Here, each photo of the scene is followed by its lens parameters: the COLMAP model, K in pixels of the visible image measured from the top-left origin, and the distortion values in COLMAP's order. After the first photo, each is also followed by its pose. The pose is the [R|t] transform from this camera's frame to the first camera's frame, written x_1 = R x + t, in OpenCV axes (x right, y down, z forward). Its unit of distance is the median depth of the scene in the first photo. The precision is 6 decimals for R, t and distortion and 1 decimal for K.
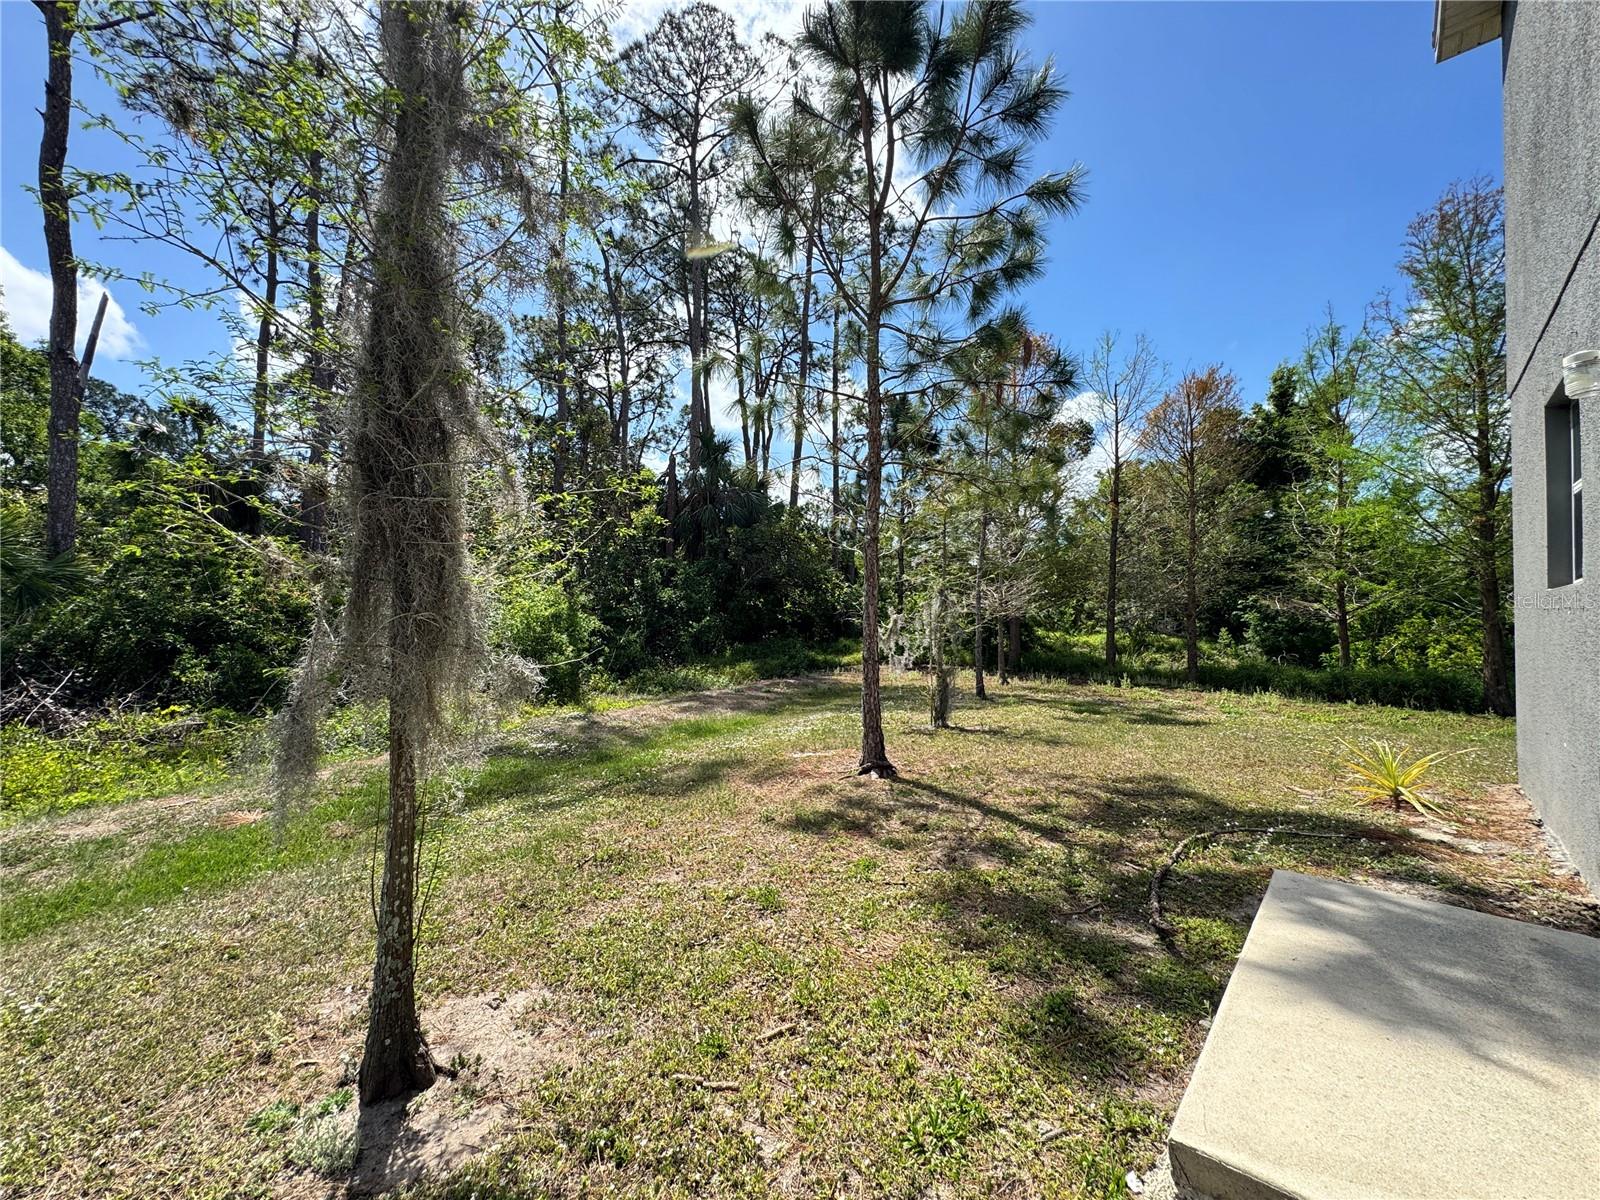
lens RADIAL K [[637.4, 0, 795.2], [0, 637.4, 597.7], [0, 0, 1]] dist [-0.004546, 0.001435]
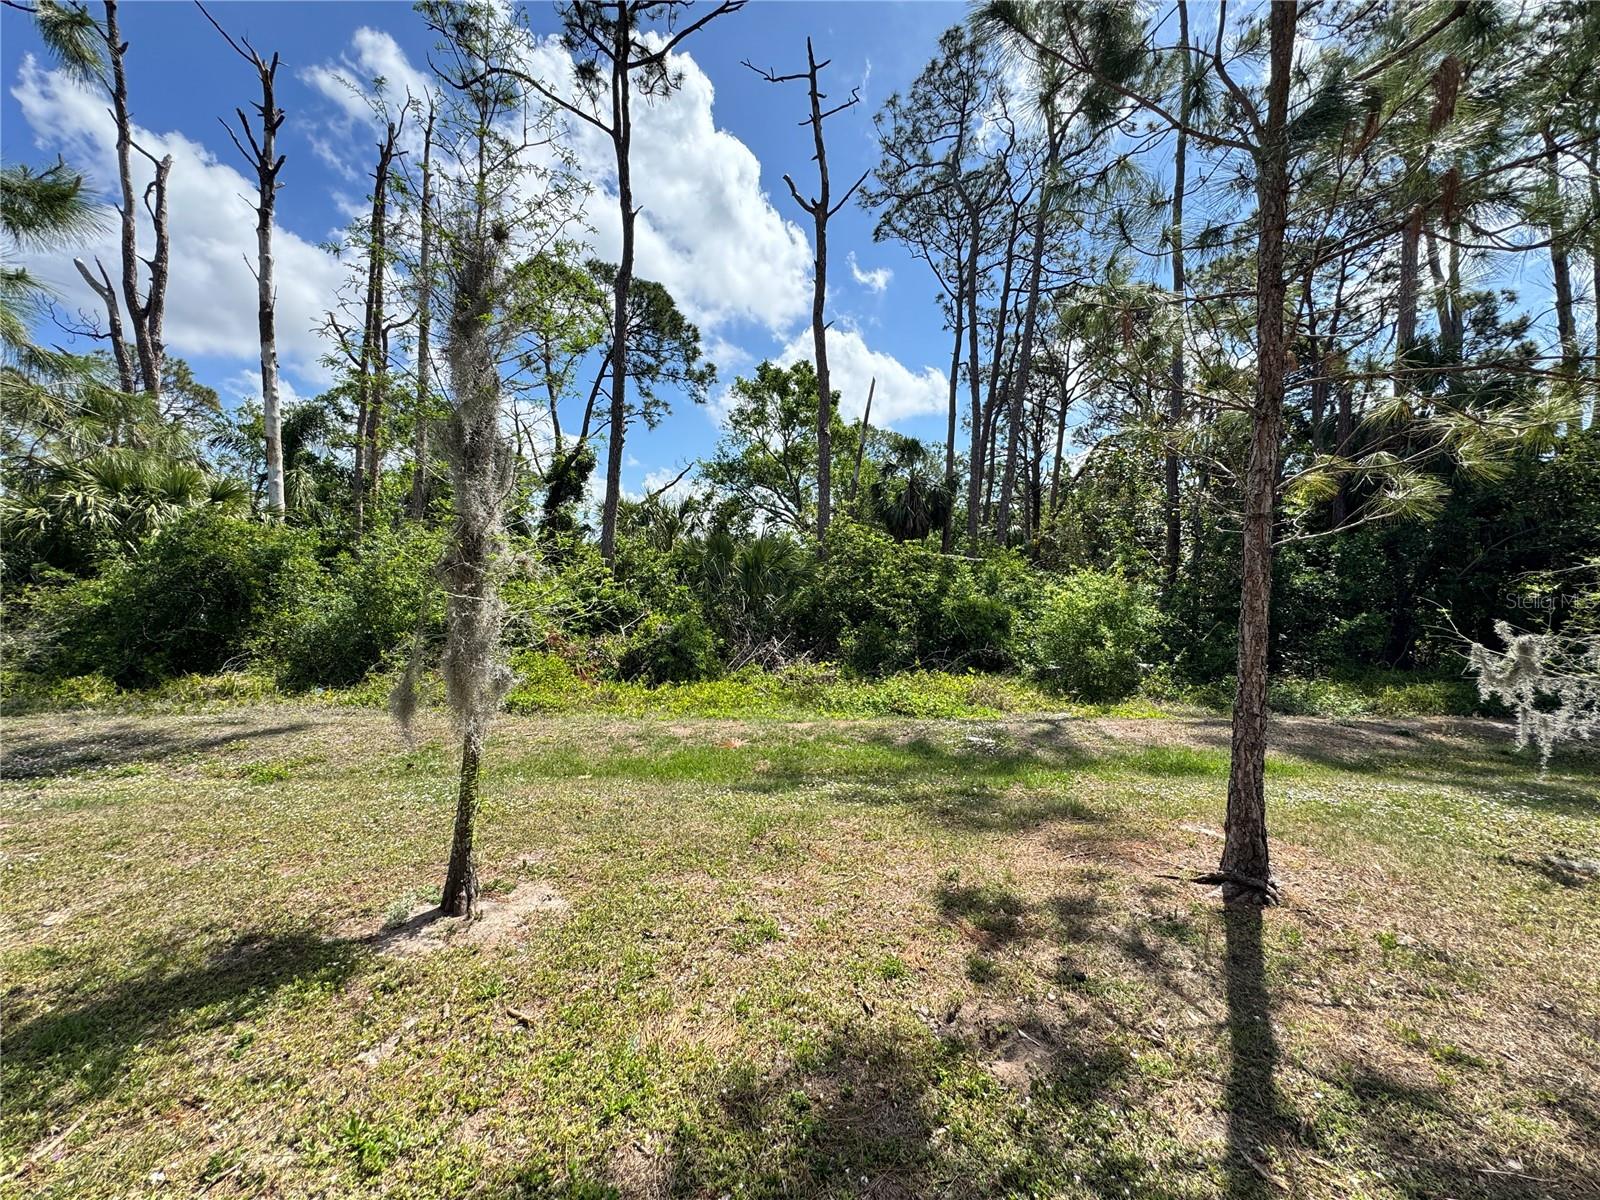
lens RADIAL K [[637.4, 0, 796.3], [0, 637.4, 596.4], [0, 0, 1]] dist [-0.004546, 0.001435]
pose [[0.518842, 0.019841, -0.854640, 0.535912], [0.004581, 0.999652, 0.025988, -0.043254], [0.854858, -0.017399, 0.518570, 0.380301]]
